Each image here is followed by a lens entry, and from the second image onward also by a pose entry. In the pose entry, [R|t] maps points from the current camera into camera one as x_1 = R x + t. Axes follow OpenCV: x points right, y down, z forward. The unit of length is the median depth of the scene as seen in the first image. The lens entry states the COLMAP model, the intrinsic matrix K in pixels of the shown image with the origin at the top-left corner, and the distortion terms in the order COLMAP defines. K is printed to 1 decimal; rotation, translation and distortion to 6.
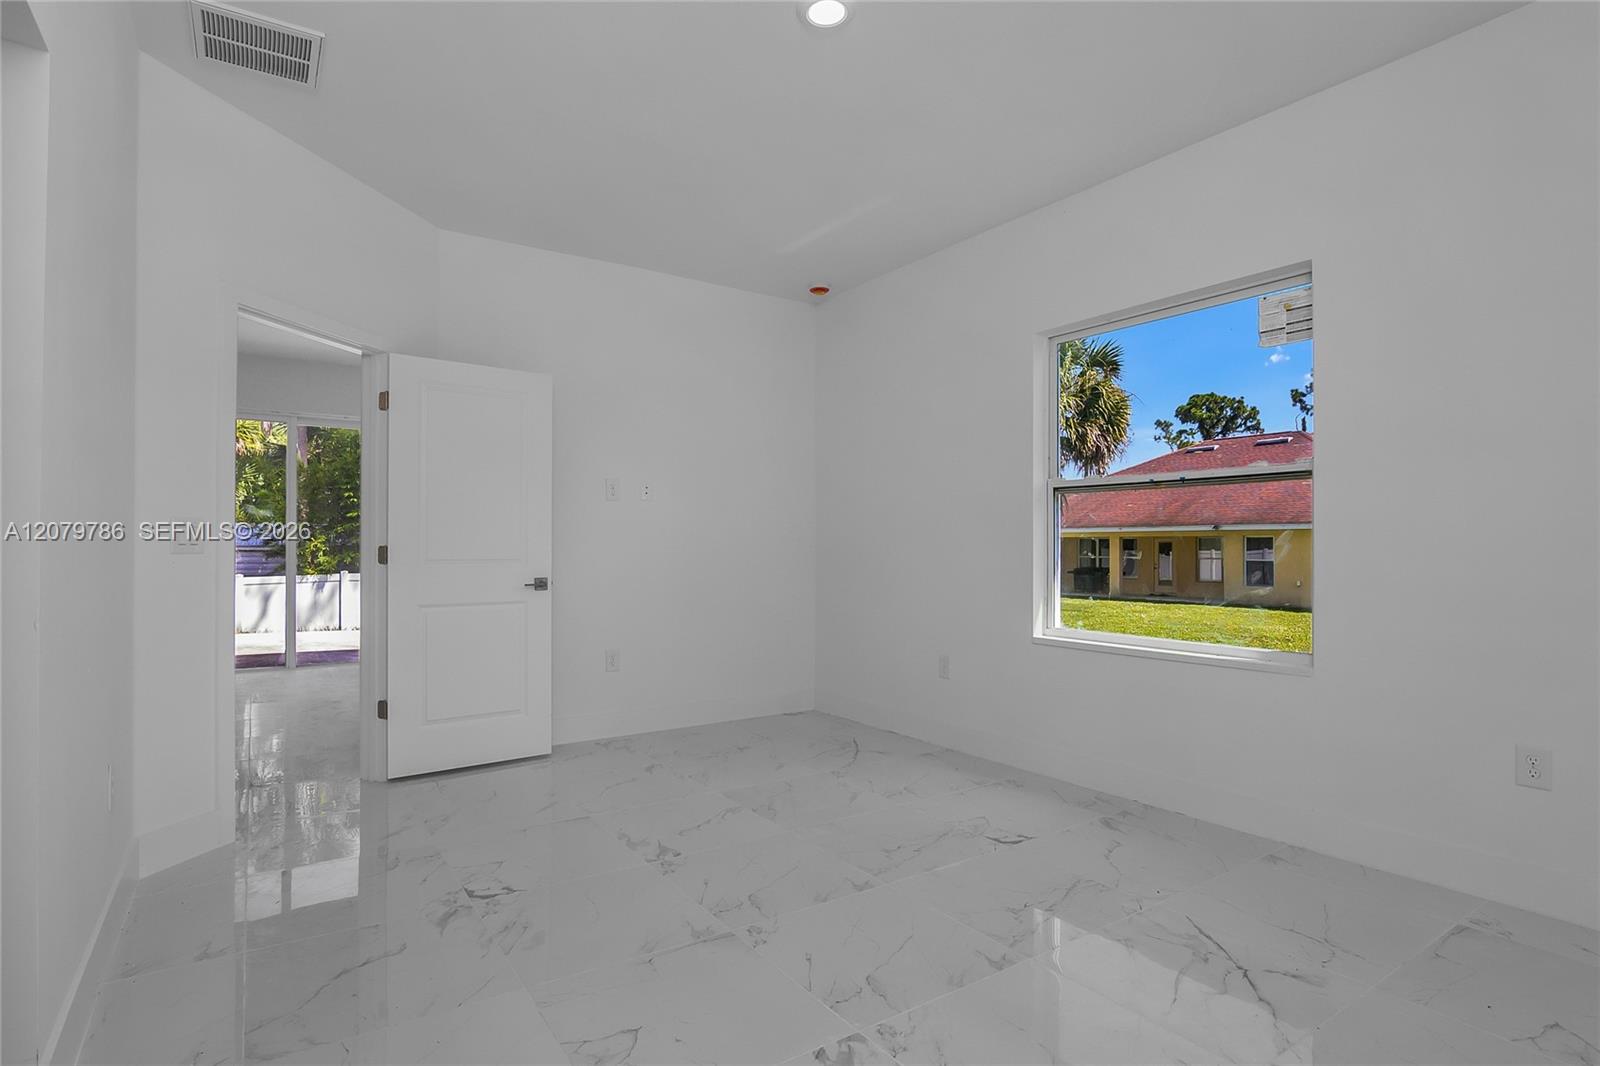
lens RADIAL K [[824.7, 0, 800.0], [0, 824.7, 533.0], [0, 0, 1]] dist [-0.001246, -0.000146]
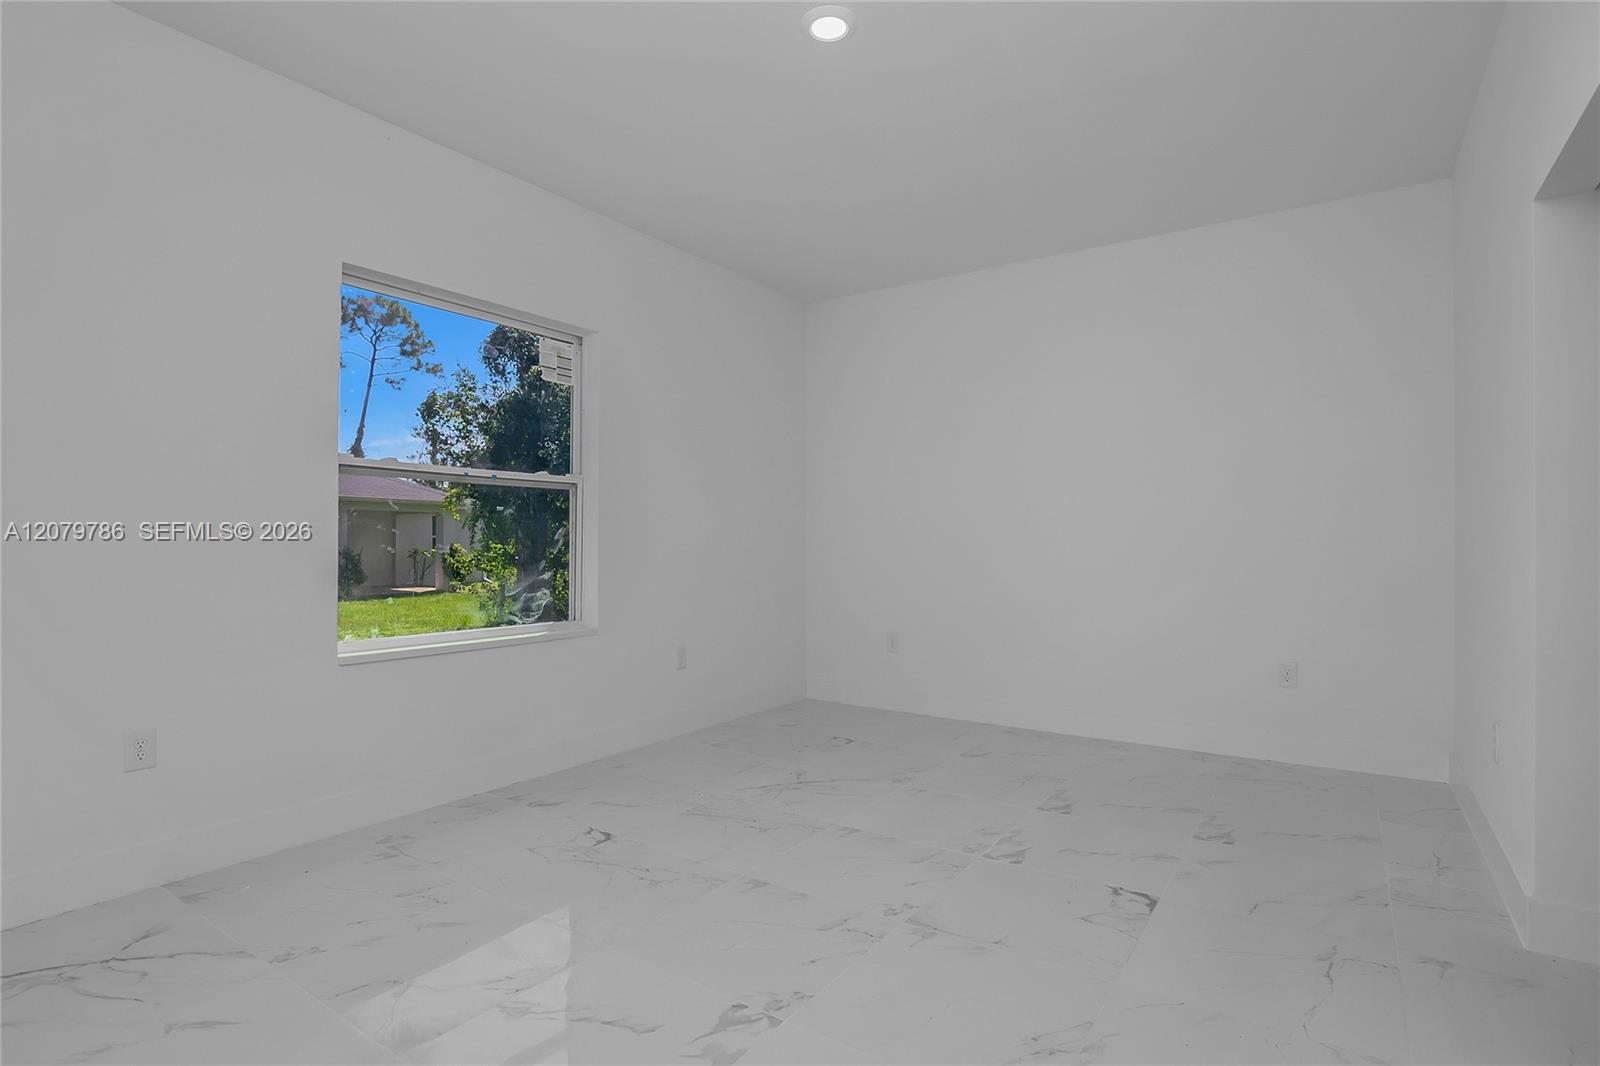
lens RADIAL K [[767.3, 0, 808.7], [0, 767.3, 534.6], [0, 0, 1]] dist [-0.021596, 0.000353]
pose [[-0.360869, 0.011804, 0.932542, -0.633677], [-0.017394, 0.999661, -0.019385, 0.021383], [-0.932454, -0.023216, -0.360541, 1.008257]]
